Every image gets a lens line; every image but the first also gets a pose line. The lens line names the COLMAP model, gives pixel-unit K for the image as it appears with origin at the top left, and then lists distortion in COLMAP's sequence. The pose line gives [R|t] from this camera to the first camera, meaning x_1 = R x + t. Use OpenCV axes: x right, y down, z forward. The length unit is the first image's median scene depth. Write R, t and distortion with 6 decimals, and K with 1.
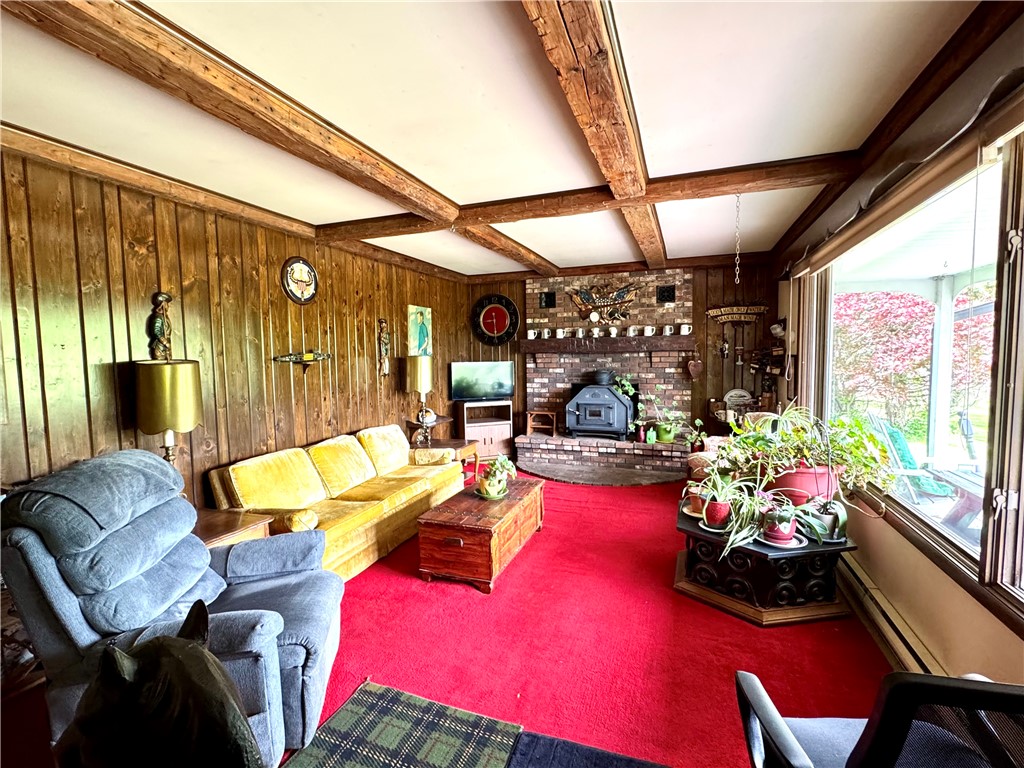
lens RADIAL K [[474.2, 0, 509.6], [0, 474.2, 387.3], [0, 0, 1]] dist [-0.001505, -0.000550]
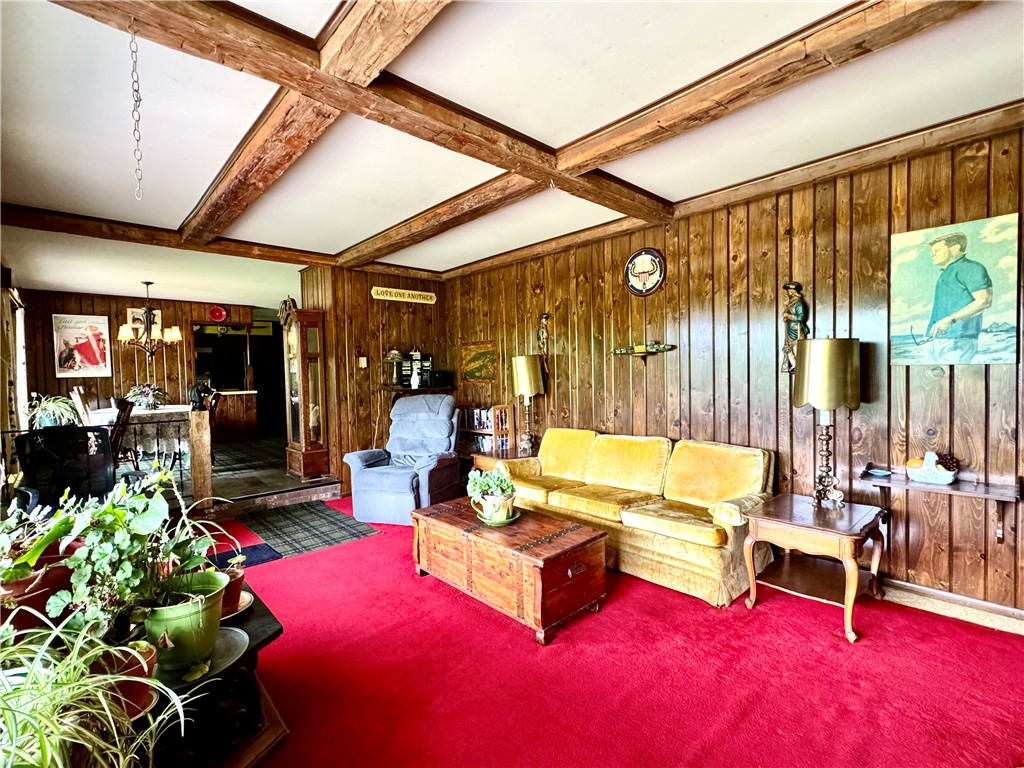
lens RADIAL K [[474.2, 0, 510.8], [0, 474.2, 386.3], [0, 0, 1]] dist [-0.001505, -0.000550]
pose [[-0.449589, 0.051269, -0.891763, 0.601790], [-0.040253, 0.996174, 0.077565, -0.054397], [0.892328, 0.070769, -0.445805, 1.249869]]
